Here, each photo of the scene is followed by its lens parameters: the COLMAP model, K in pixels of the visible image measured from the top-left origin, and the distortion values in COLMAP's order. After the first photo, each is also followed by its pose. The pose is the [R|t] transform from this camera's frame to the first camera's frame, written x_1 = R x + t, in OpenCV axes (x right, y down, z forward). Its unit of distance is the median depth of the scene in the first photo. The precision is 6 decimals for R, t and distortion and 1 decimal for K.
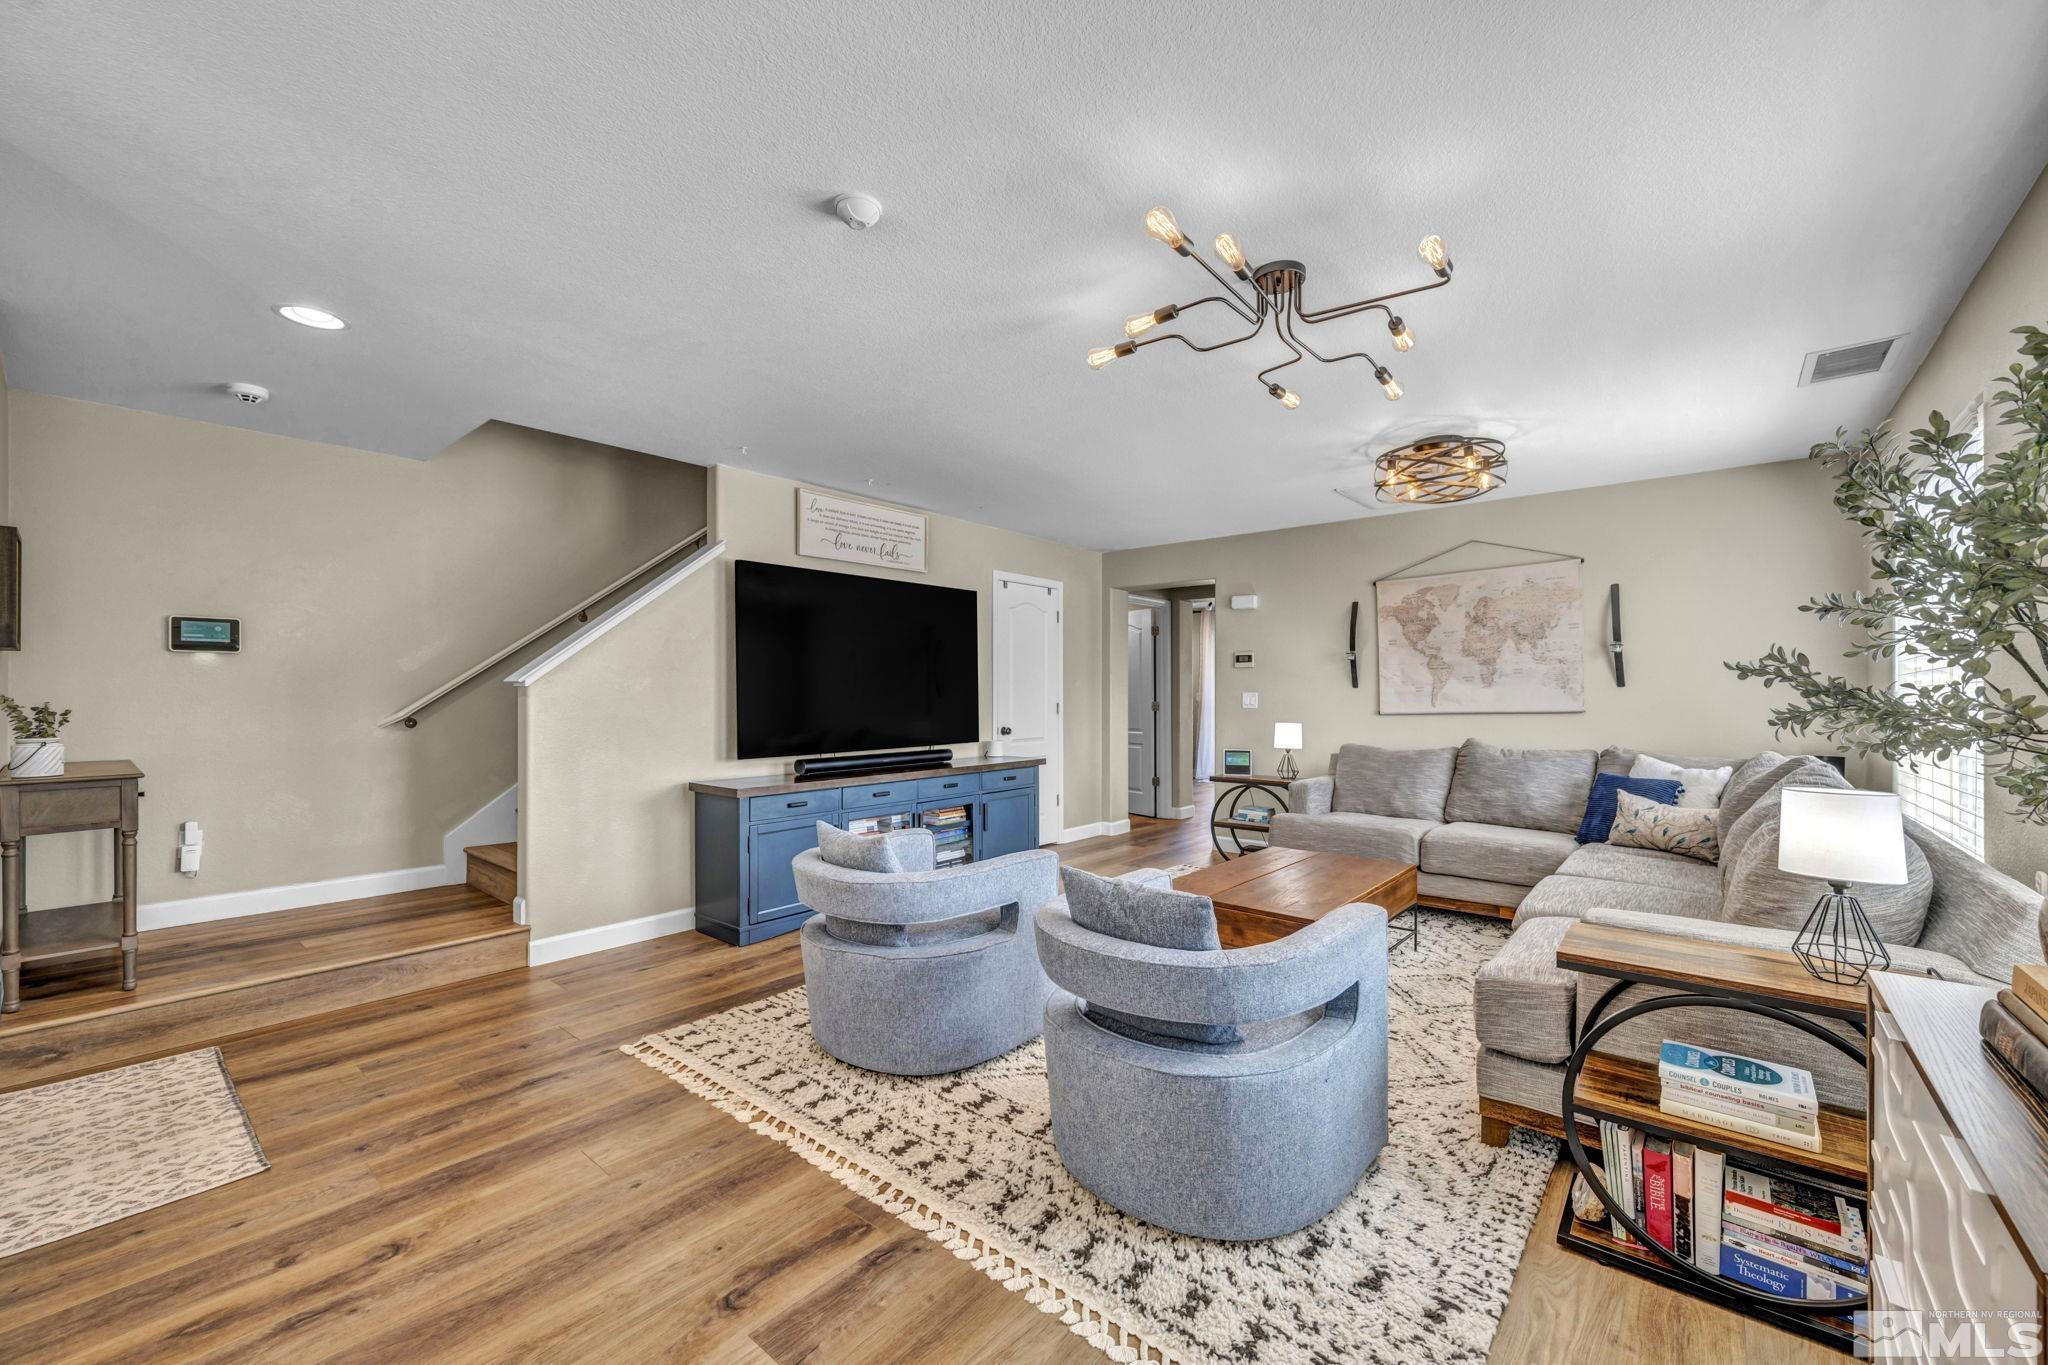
lens RADIAL K [[807.0, 0, 1027.1], [0, 807.0, 687.6], [0, 0, 1]] dist [-0.000398, 0.000495]
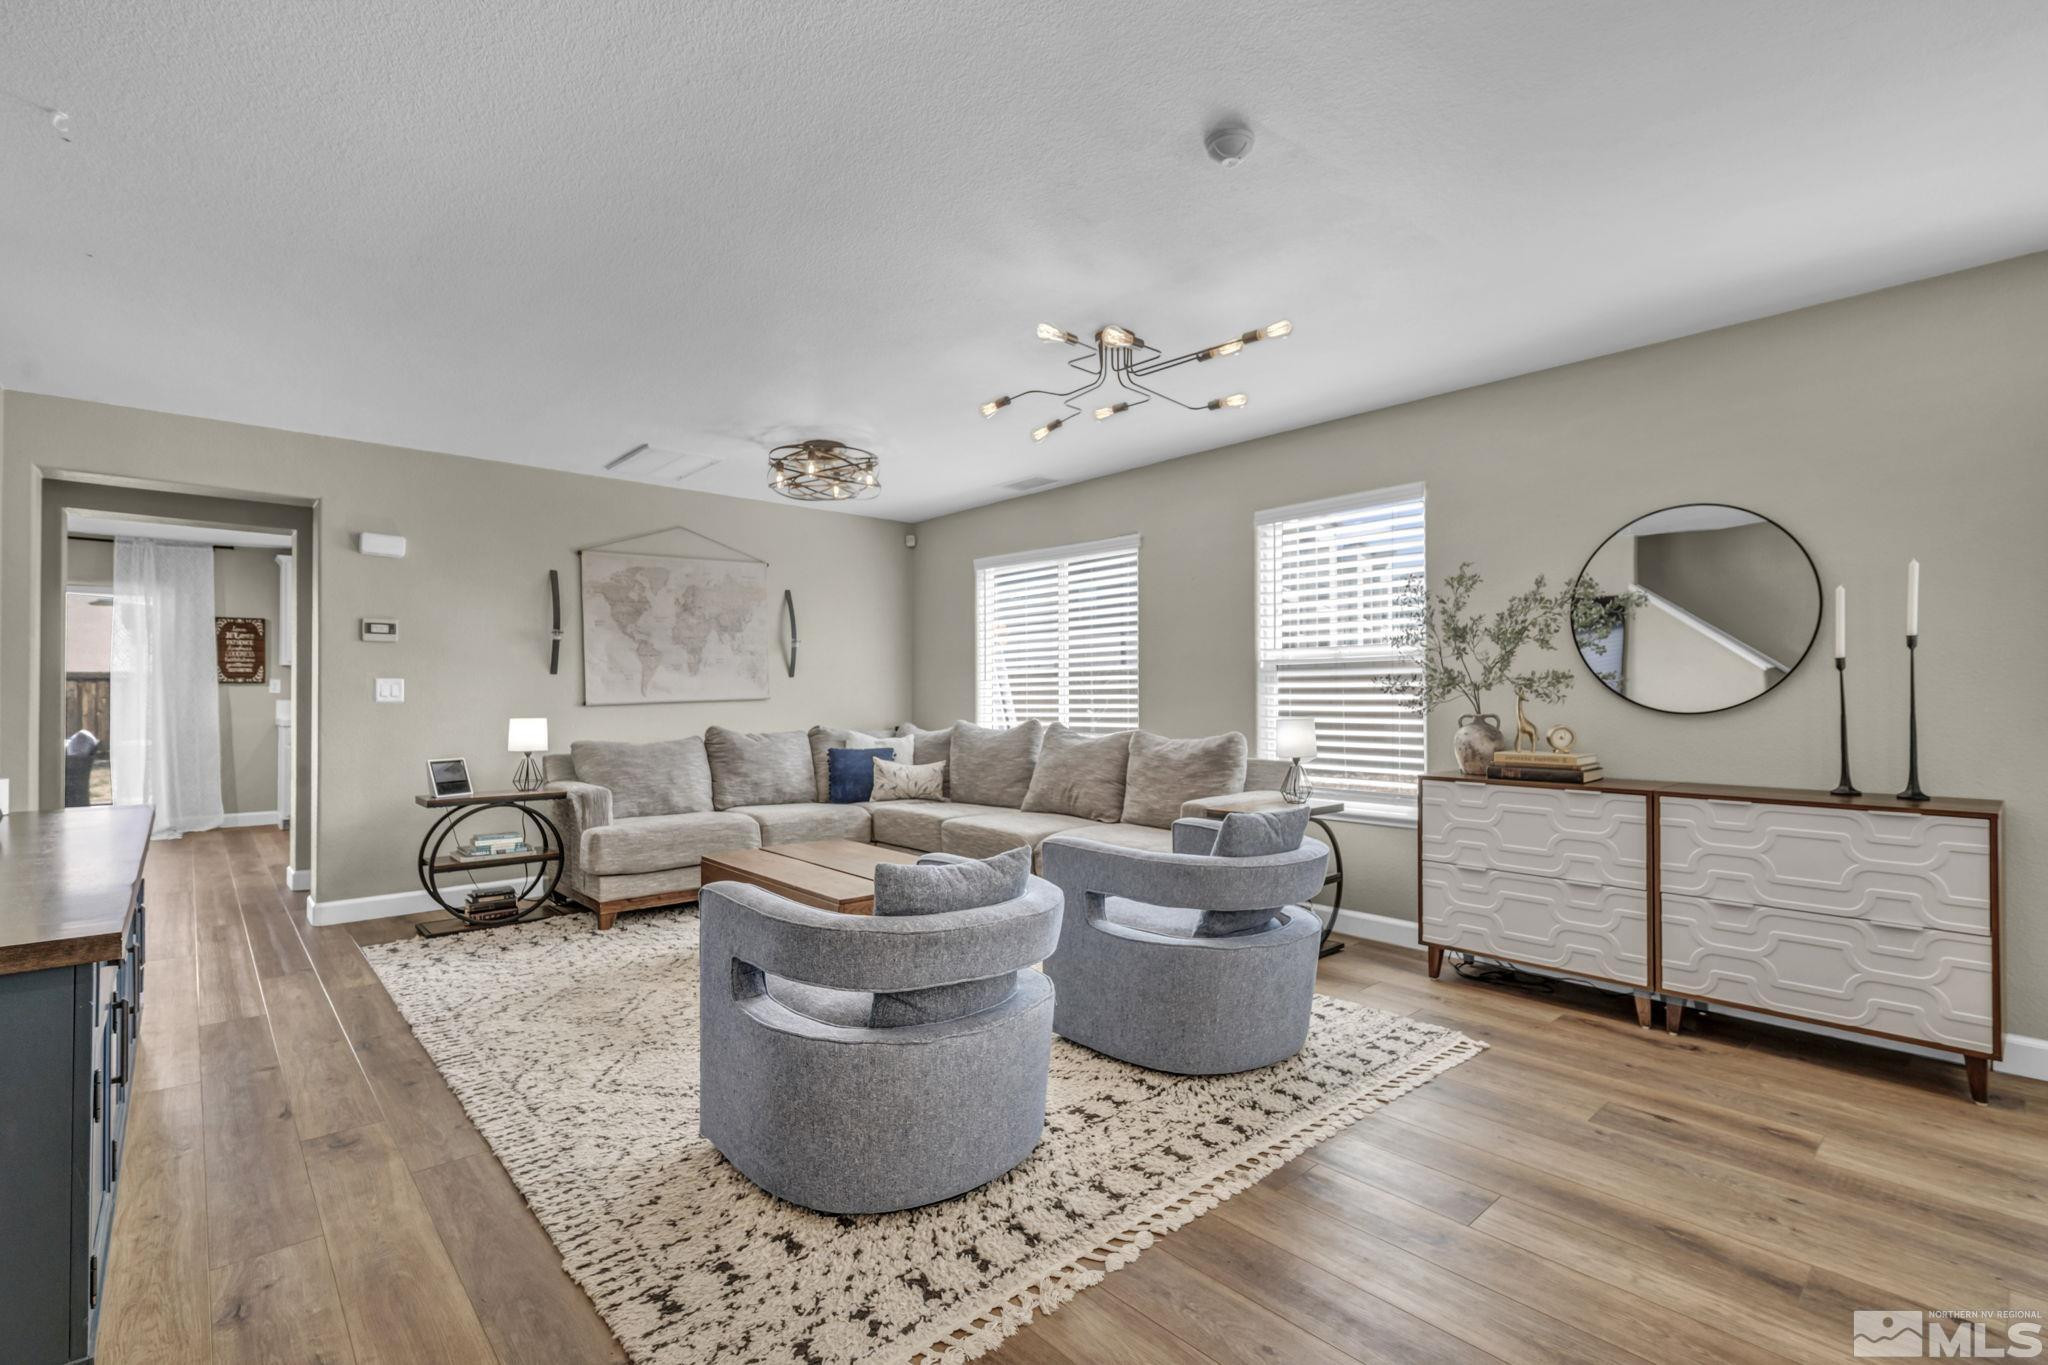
lens RADIAL K [[922.2, 0, 1032.3], [0, 922.2, 694.2], [0, 0, 1]] dist [0.001355, -0.000706]
pose [[0.139209, -0.001479, 0.990262, -0.538305], [-0.006575, 0.999975, 0.002418, 0.017765], [-0.990241, -0.006848, 0.139195, 0.449212]]
